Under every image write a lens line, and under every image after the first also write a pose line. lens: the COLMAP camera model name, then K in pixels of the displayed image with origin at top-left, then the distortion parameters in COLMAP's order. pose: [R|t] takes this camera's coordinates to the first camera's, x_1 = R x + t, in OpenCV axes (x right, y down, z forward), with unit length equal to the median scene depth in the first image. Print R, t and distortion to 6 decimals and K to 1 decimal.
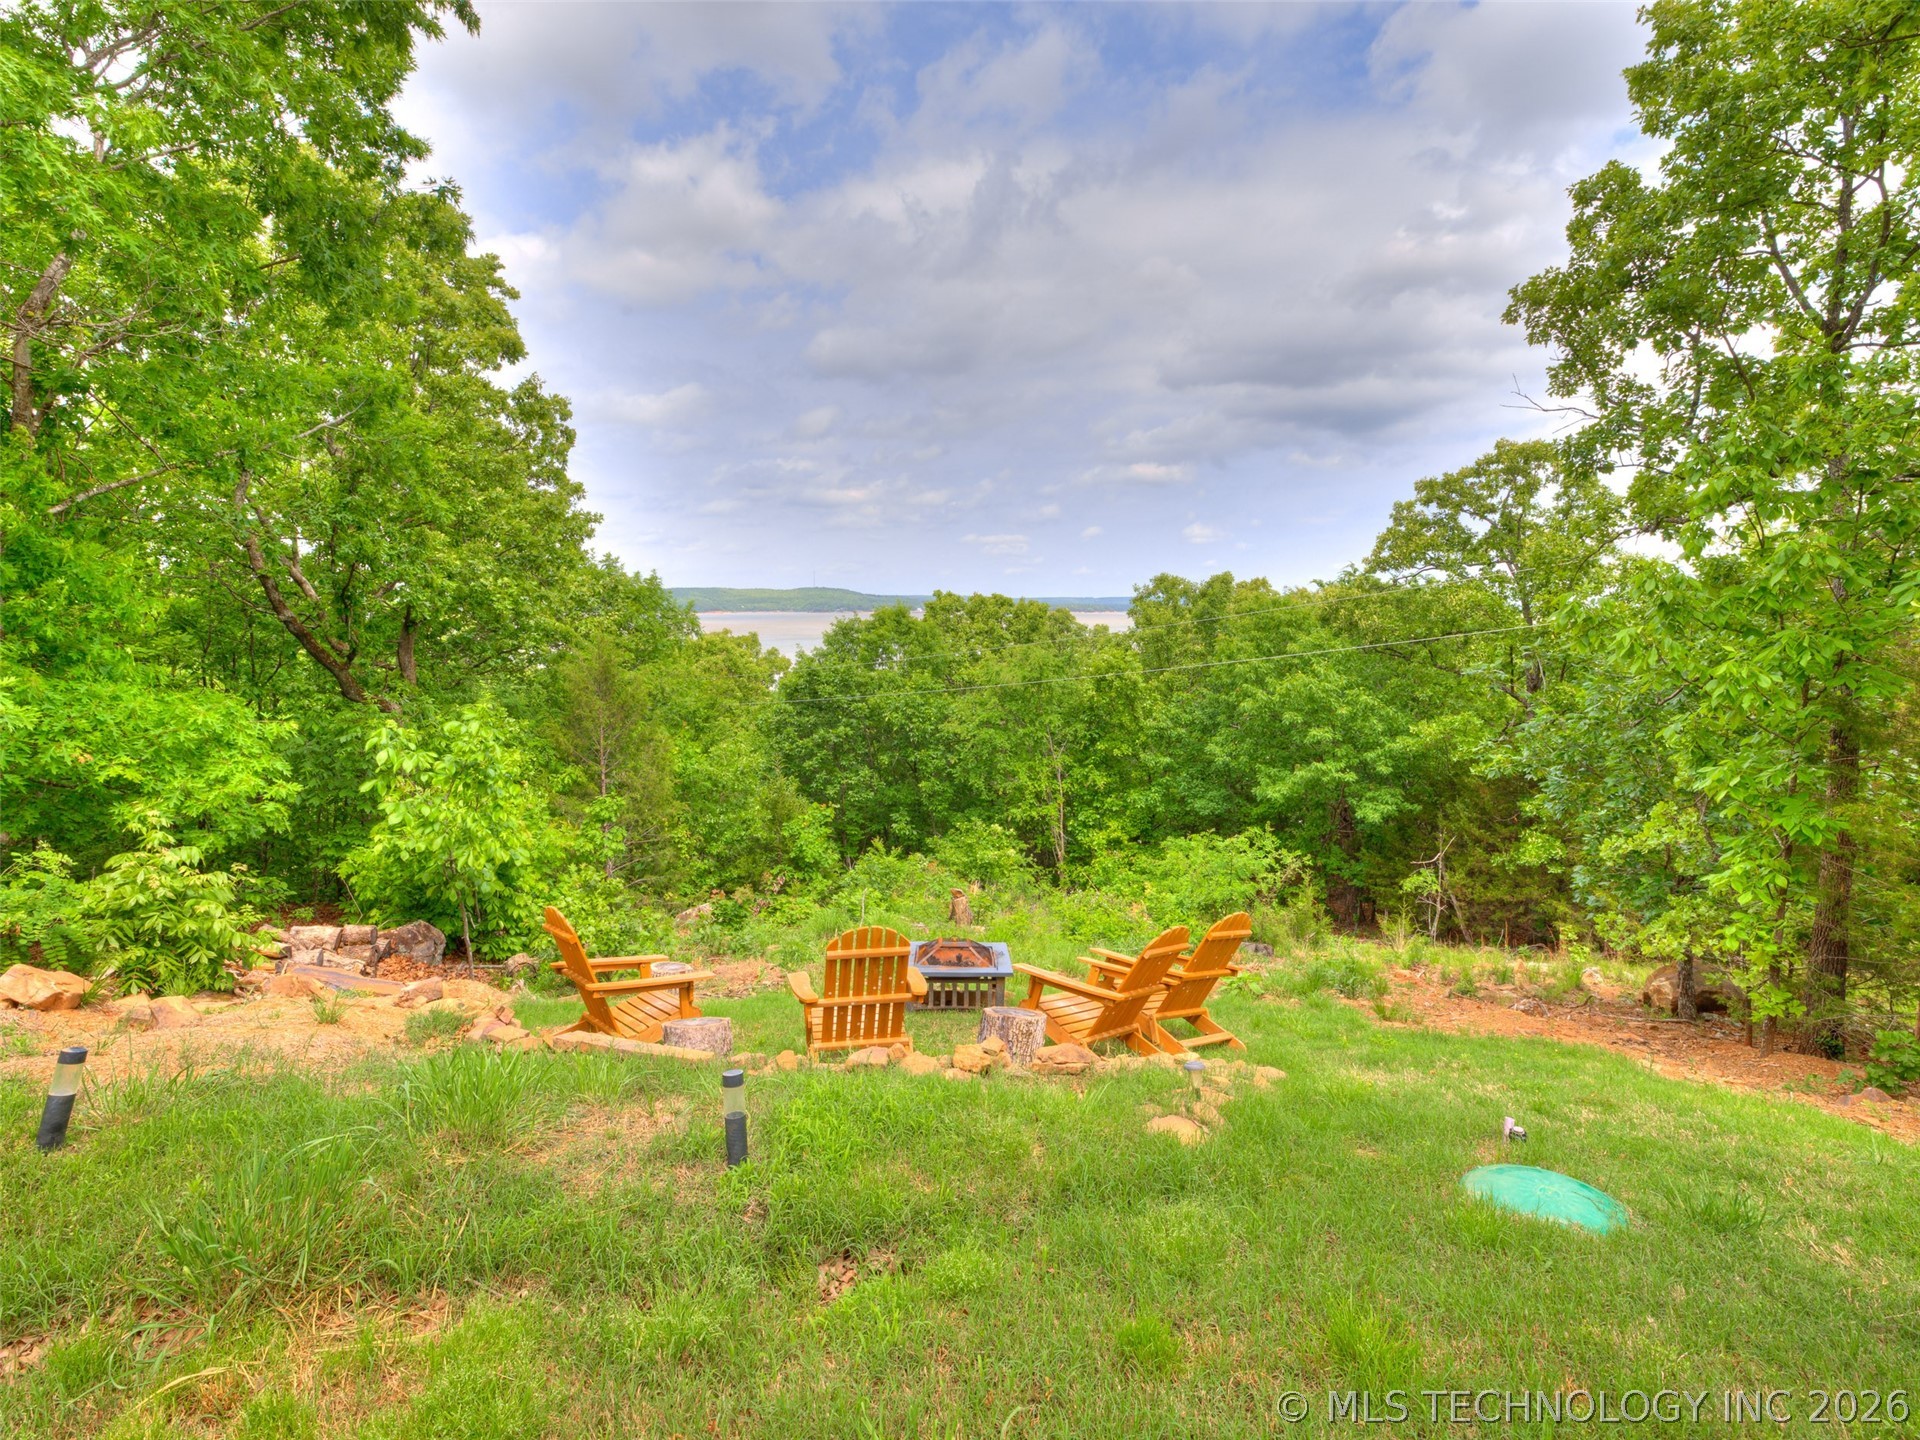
lens RADIAL K [[911.9, 0, 984.0], [0, 911.9, 712.2], [0, 0, 1]] dist [-0.021933, 0.001006]
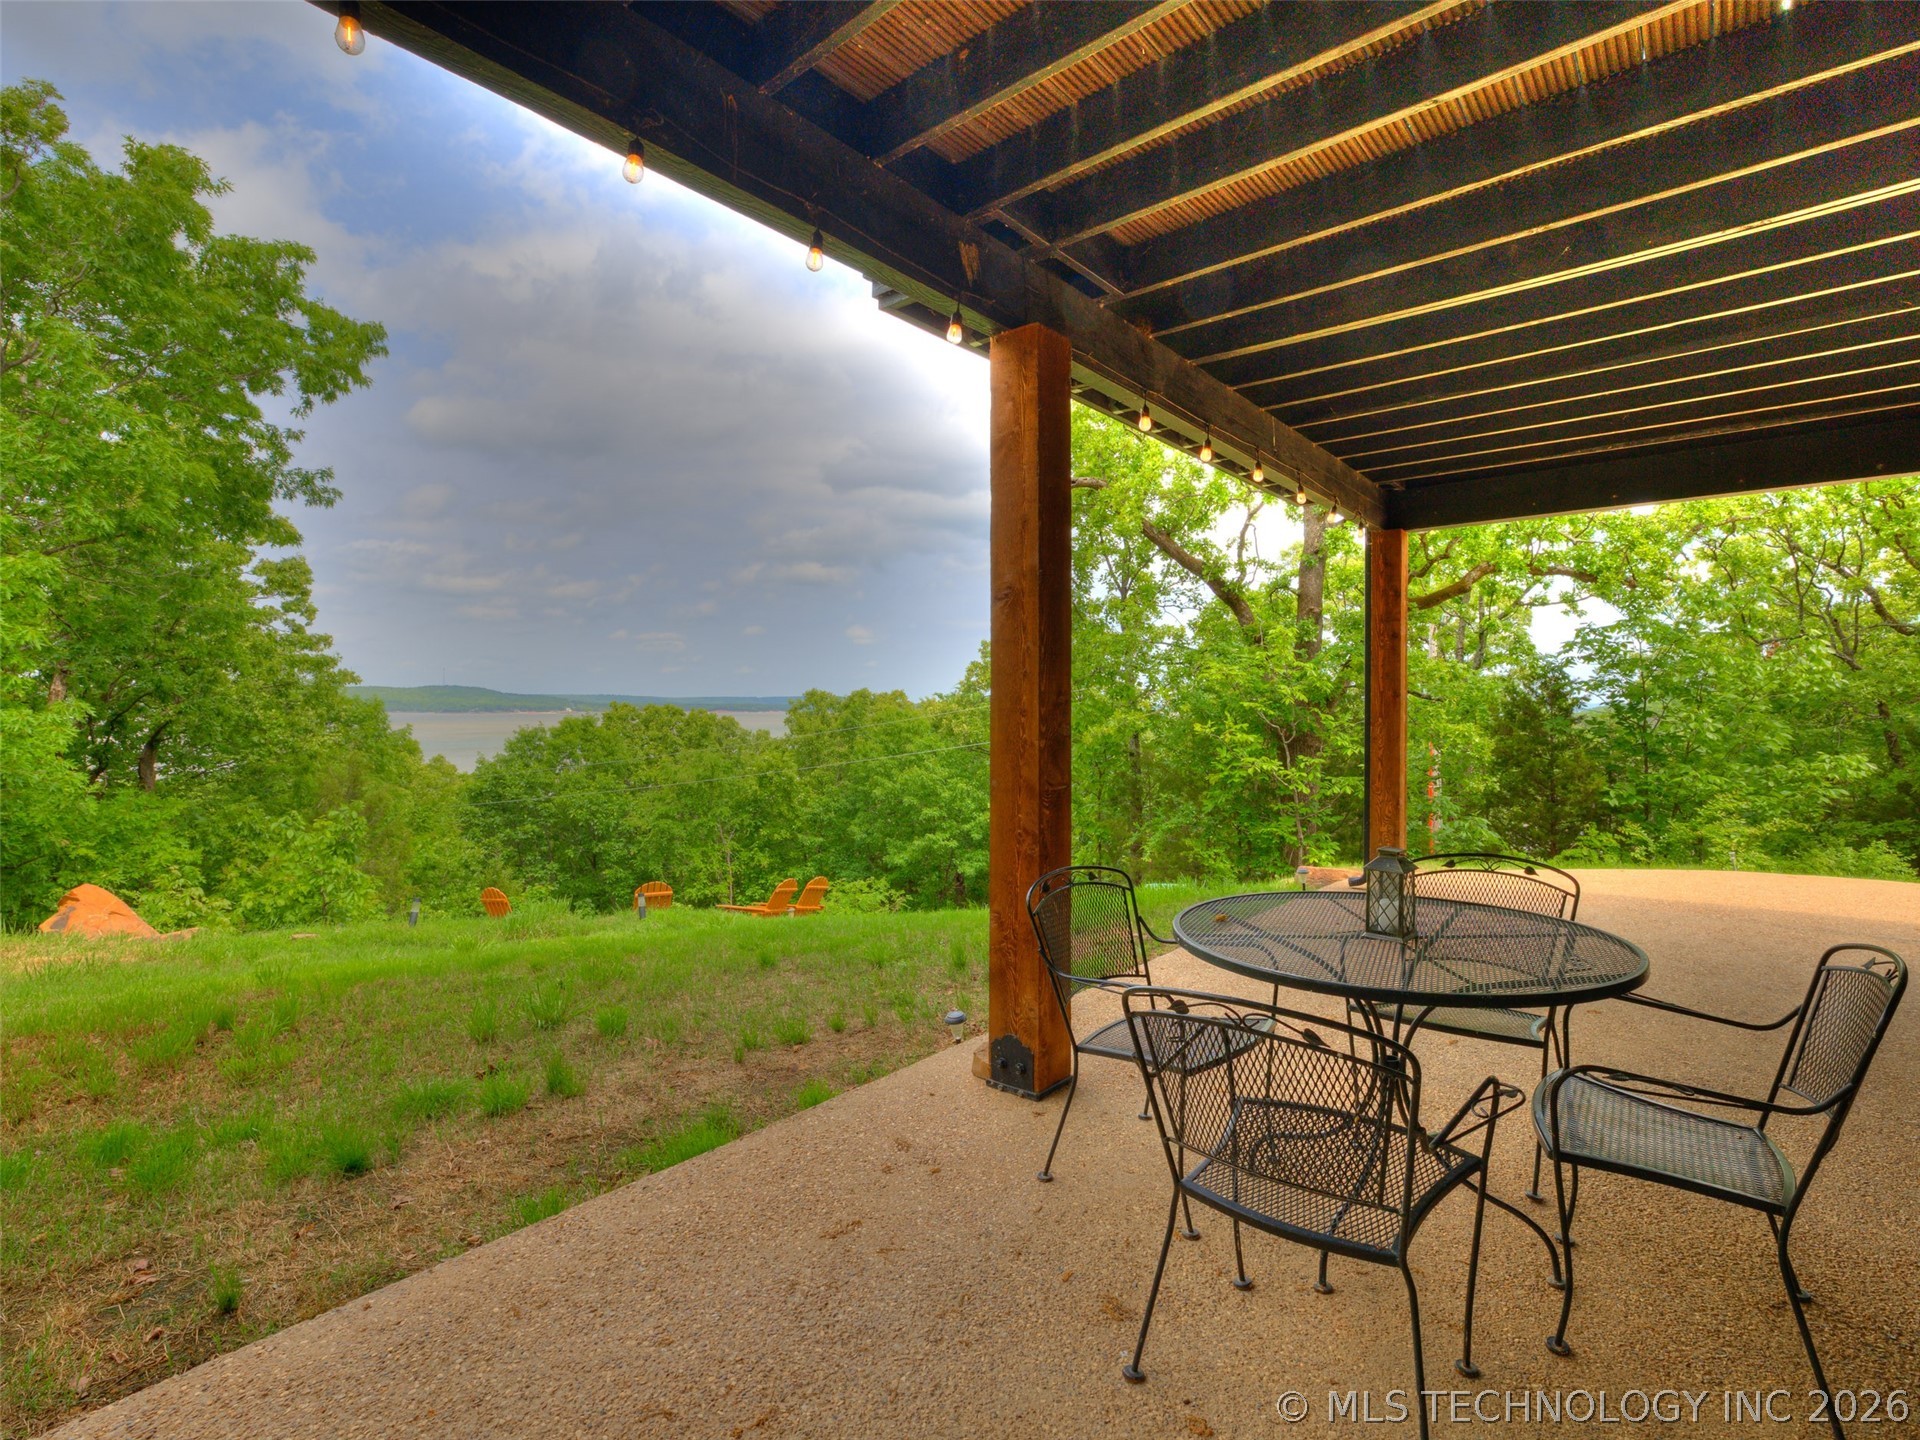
lens RADIAL K [[911.9, 0, 984.0], [0, 911.9, 712.2], [0, 0, 1]] dist [-0.021933, 0.001006]
pose [[0.933050, -0.001379, 0.359745, -0.033864], [0.040110, 0.994156, -0.100220, 0.012359], [-0.357505, 0.107940, 0.927653, -0.242733]]
